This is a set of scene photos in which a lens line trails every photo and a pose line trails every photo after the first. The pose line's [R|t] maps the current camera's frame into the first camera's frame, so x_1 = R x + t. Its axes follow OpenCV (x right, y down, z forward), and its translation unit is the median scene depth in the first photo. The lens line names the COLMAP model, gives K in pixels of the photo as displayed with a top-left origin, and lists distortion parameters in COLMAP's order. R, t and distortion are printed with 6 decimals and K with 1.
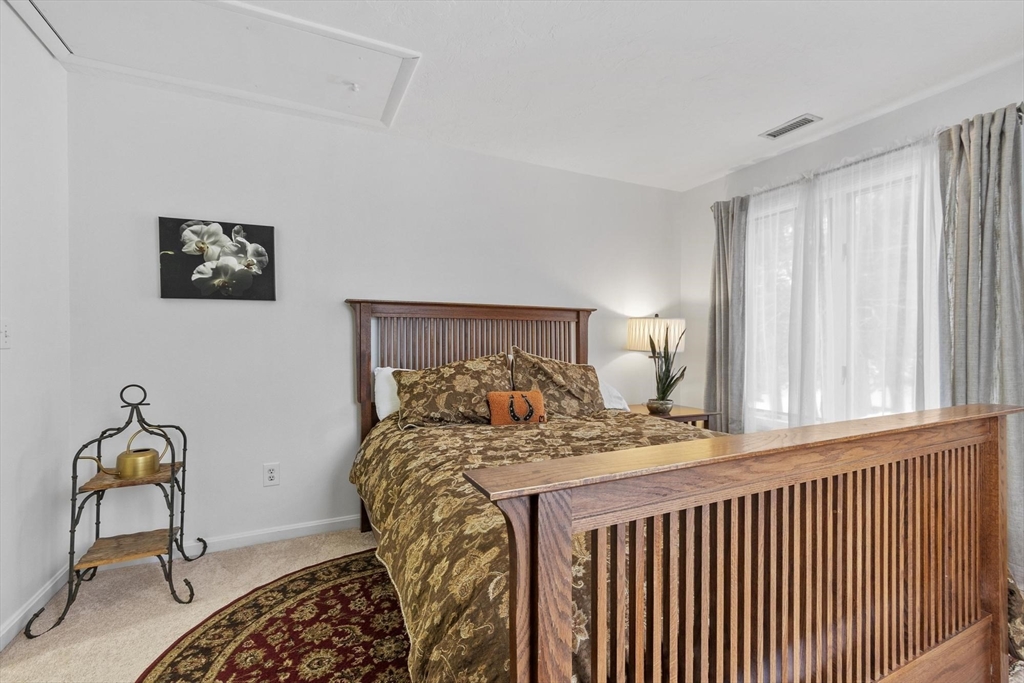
lens RADIAL K [[445.8, 0, 511.7], [0, 445.8, 346.3], [0, 0, 1]] dist [0.002124, 0.000219]
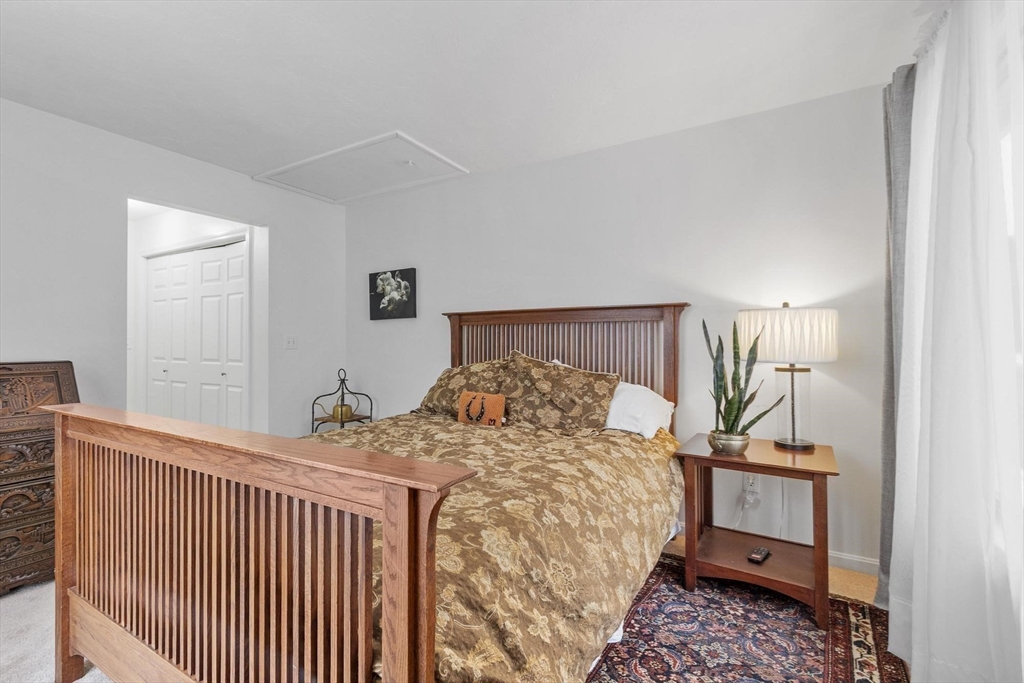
lens RADIAL K [[445.8, 0, 512.9], [0, 445.8, 339.2], [0, 0, 1]] dist [0.002124, 0.000219]
pose [[0.572742, -0.007665, -0.819700, 0.907258], [-0.007023, 0.999874, -0.014257, -0.012602], [0.819706, 0.013923, 0.572616, 0.442858]]
